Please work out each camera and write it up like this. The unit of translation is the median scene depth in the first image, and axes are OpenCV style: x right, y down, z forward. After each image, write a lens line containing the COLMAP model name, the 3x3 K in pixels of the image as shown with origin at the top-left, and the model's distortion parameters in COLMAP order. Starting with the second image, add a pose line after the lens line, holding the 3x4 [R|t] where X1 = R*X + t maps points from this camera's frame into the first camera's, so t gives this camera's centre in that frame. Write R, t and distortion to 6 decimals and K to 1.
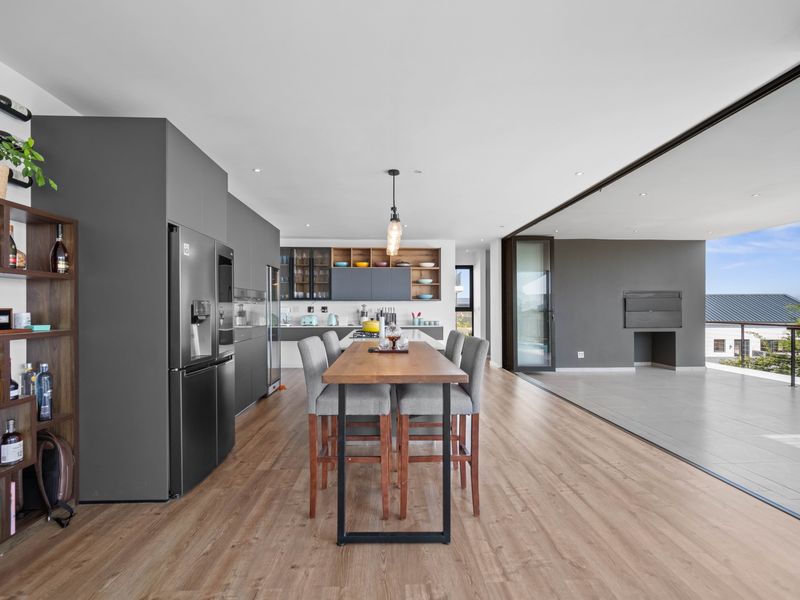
lens RADIAL K [[370.6, 0, 398.7], [0, 370.6, 308.5], [0, 0, 1]] dist [-0.003169, -0.001536]
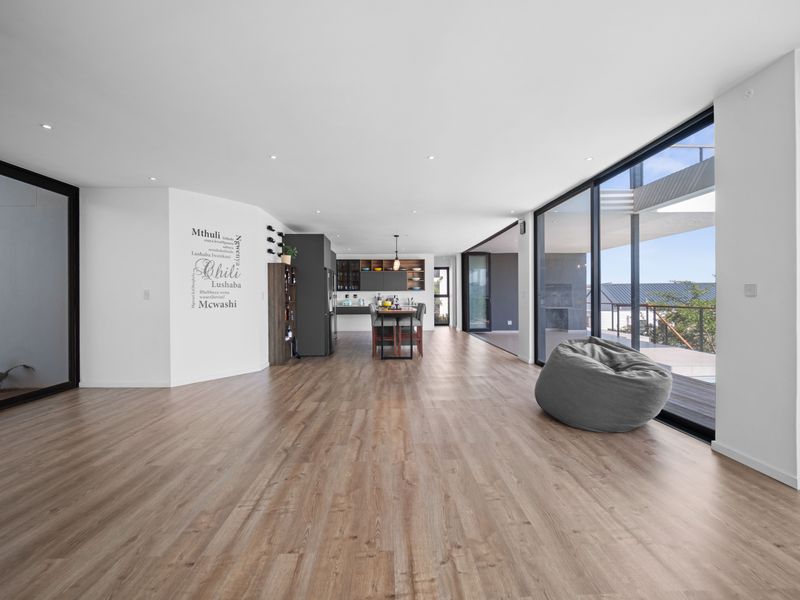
lens RADIAL K [[370.6, 0, 398.7], [0, 370.6, 308.5], [0, 0, 1]] dist [-0.003169, -0.001536]
pose [[0.999950, -0.004614, -0.008912, 0.009769], [0.004886, 0.999517, 0.030691, 0.007738], [0.008766, -0.030733, 0.999489, -0.689053]]
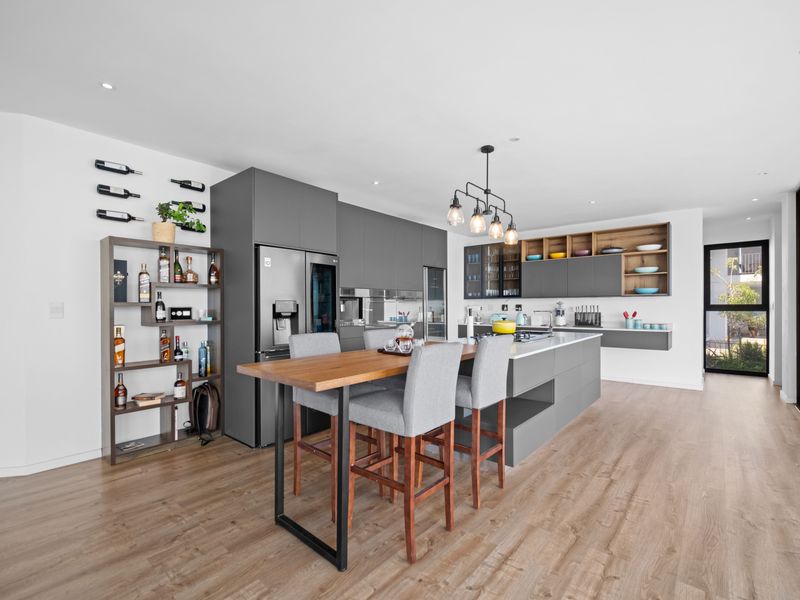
lens RADIAL K [[370.6, 0, 398.7], [0, 370.6, 308.5], [0, 0, 1]] dist [-0.003169, -0.001536]
pose [[0.732745, 0.002912, -0.680497, 0.218456], [0.000666, 0.999987, 0.004997, -0.000013], [0.680503, -0.004115, 0.732734, 0.115689]]
